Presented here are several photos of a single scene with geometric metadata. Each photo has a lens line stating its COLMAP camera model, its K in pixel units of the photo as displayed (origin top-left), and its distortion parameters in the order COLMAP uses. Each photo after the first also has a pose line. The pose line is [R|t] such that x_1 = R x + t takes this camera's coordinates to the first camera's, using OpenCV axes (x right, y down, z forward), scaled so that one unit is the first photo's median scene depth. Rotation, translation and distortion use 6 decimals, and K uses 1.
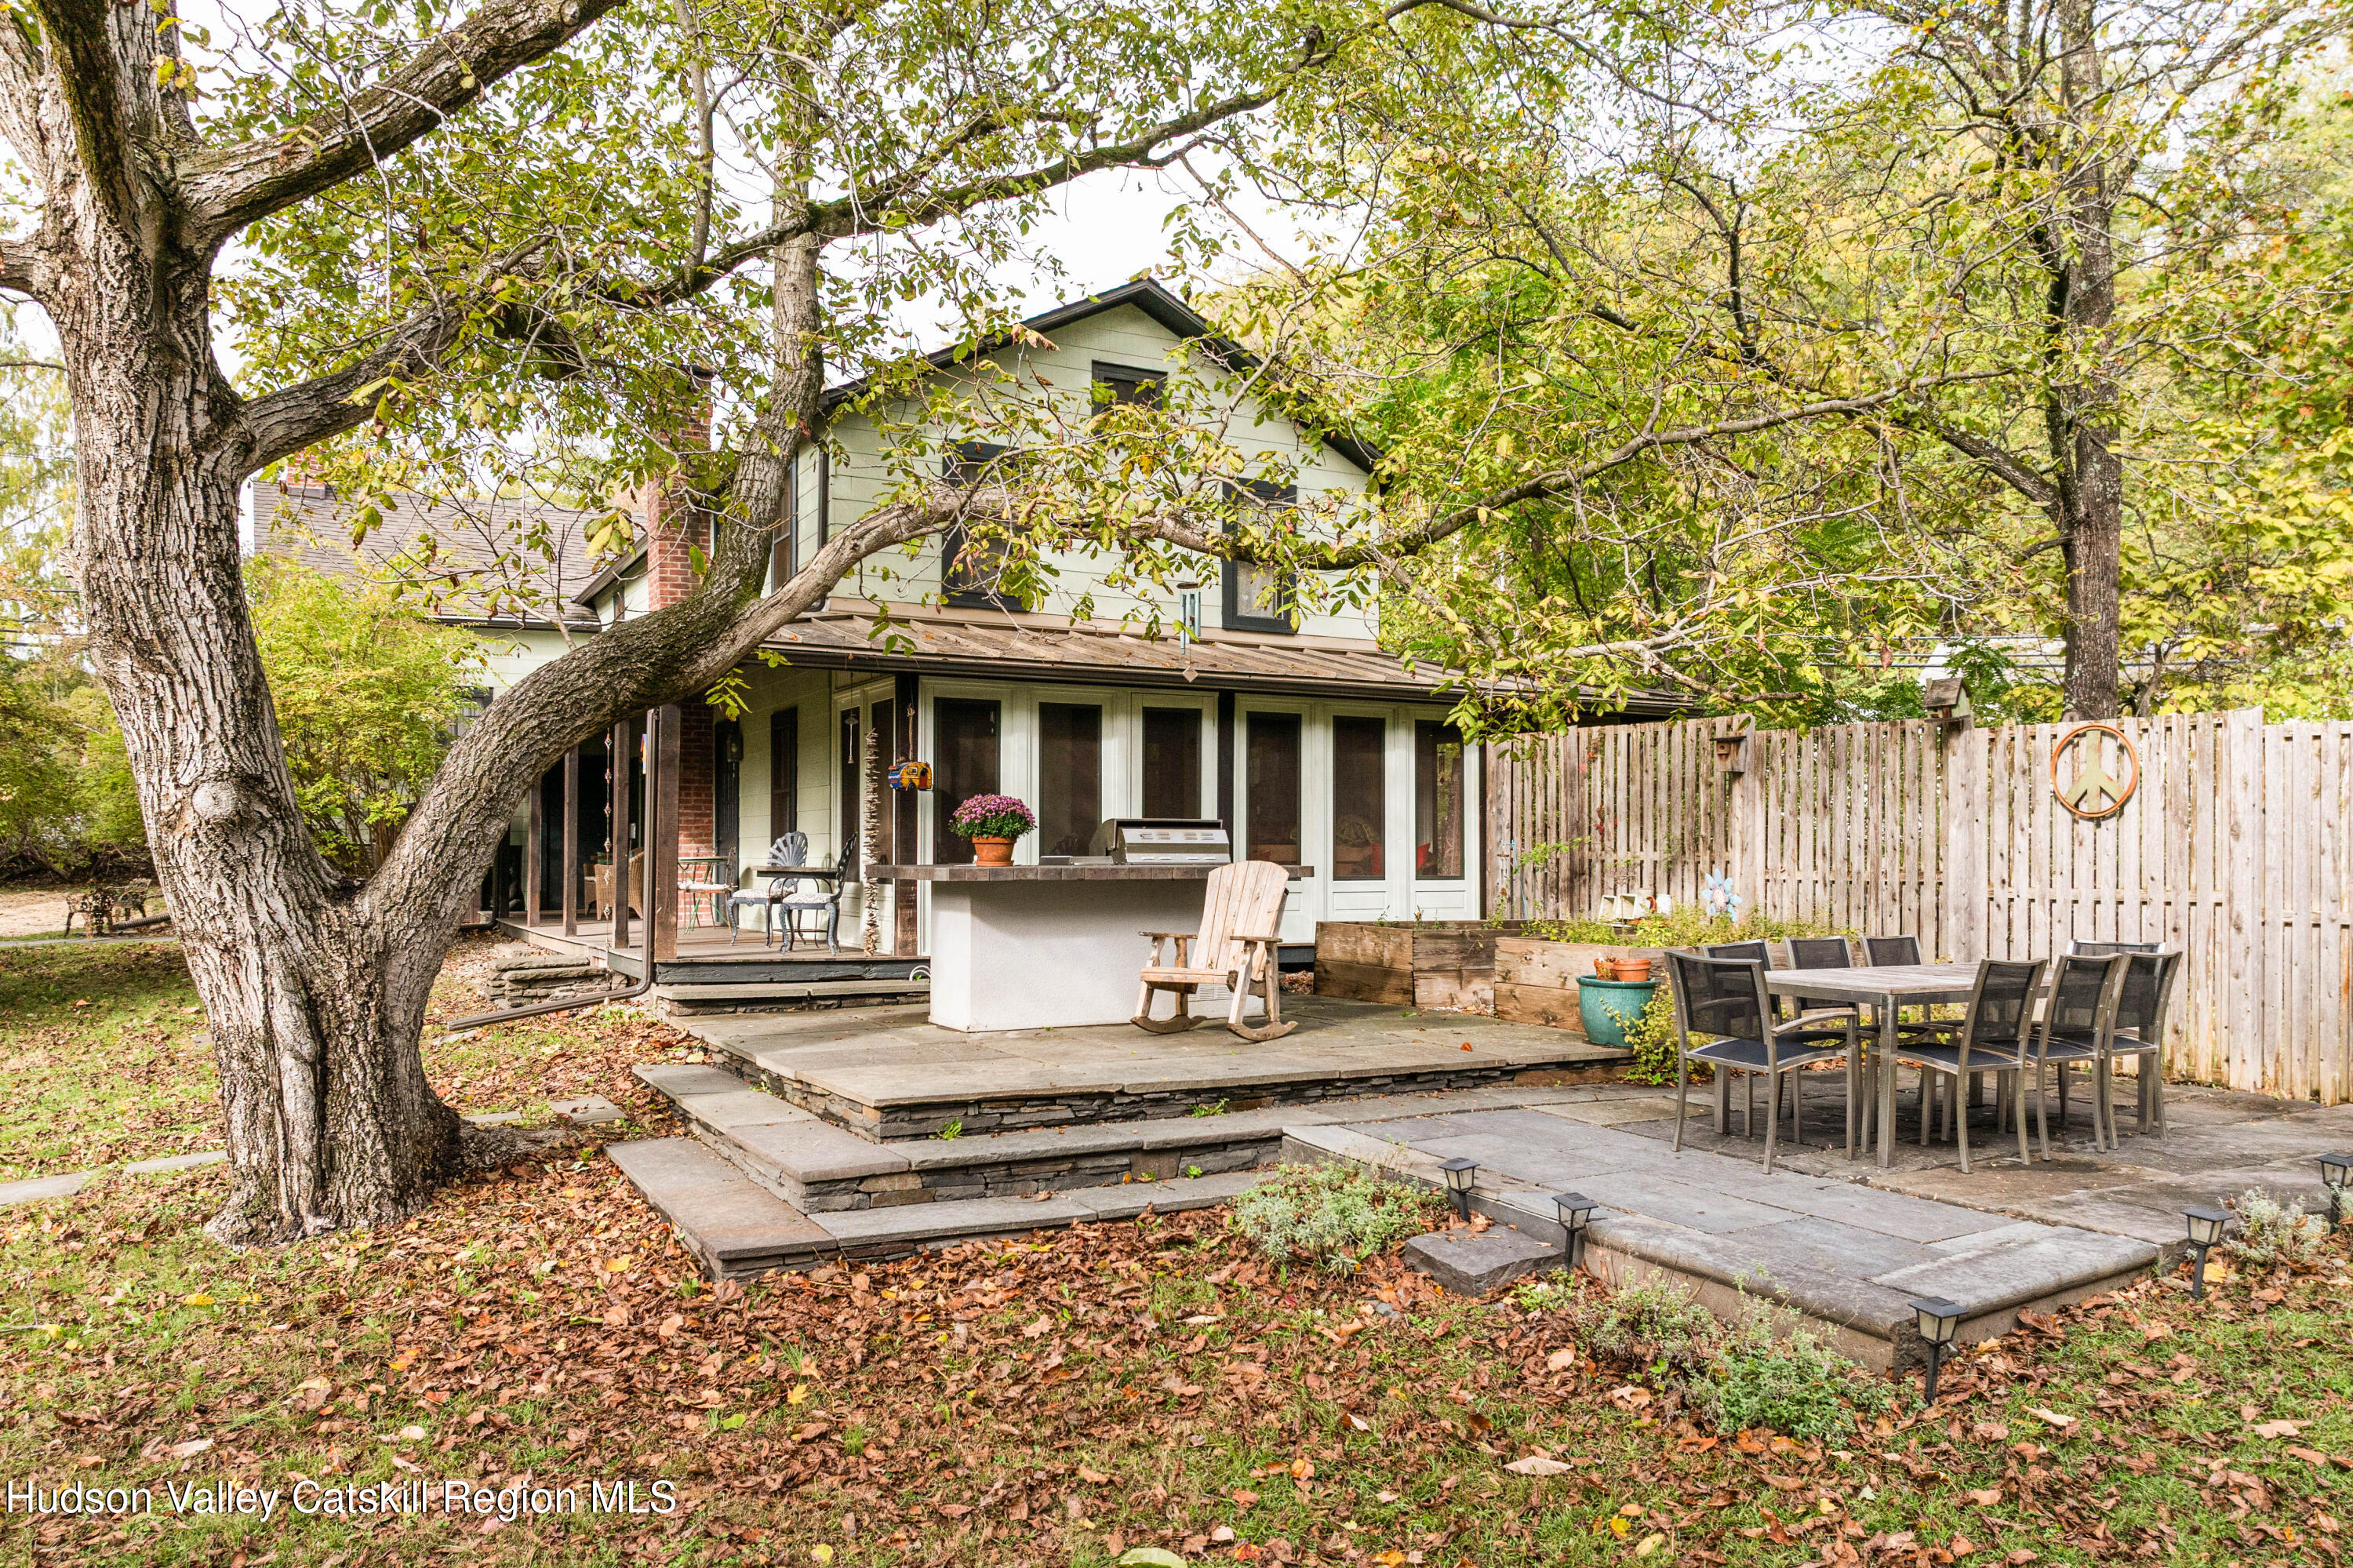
lens RADIAL K [[1715.9, 0, 1142.2], [0, 1715.9, 855.7], [0, 0, 1]] dist [-0.033668, -0.008994]
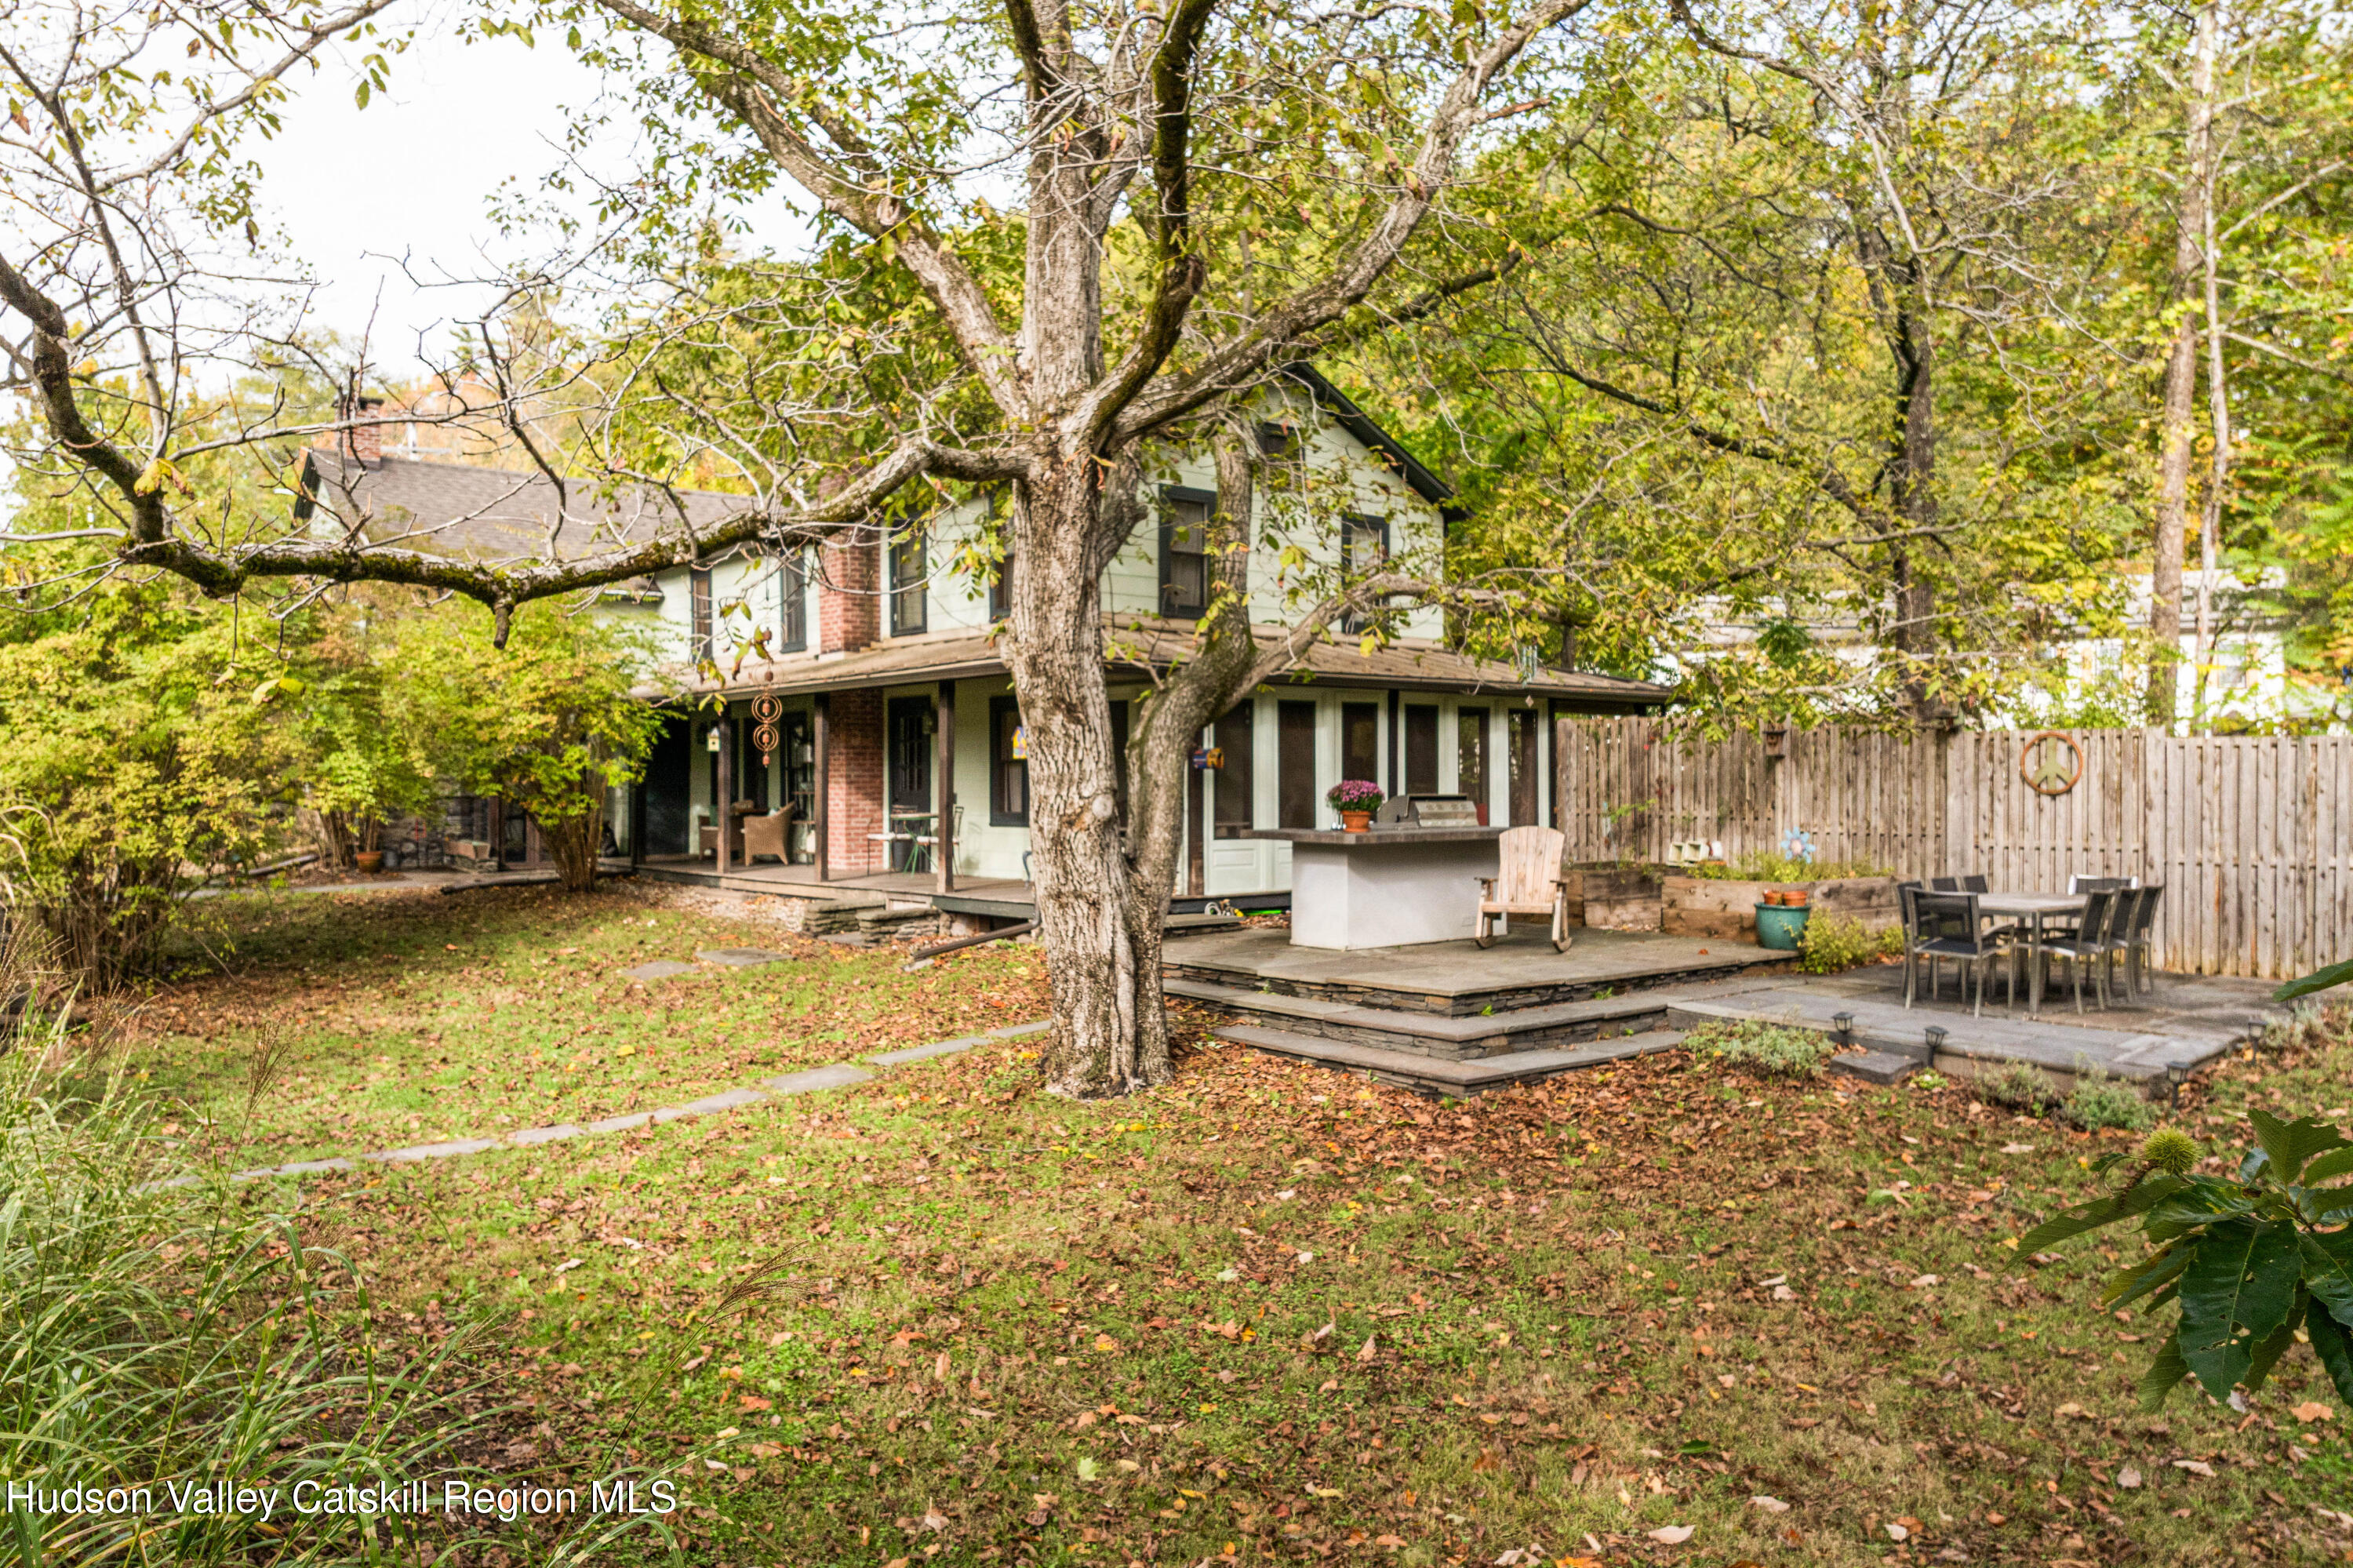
lens RADIAL K [[1715.9, 0, 1178.0], [0, 1715.9, 779.5], [0, 0, 1]] dist [-0.033668, -0.008994]
pose [[0.980700, -0.002470, 0.195503, -0.552244], [0.002694, 0.999996, -0.000880, -0.039208], [-0.195500, 0.001390, 0.980703, -0.377736]]
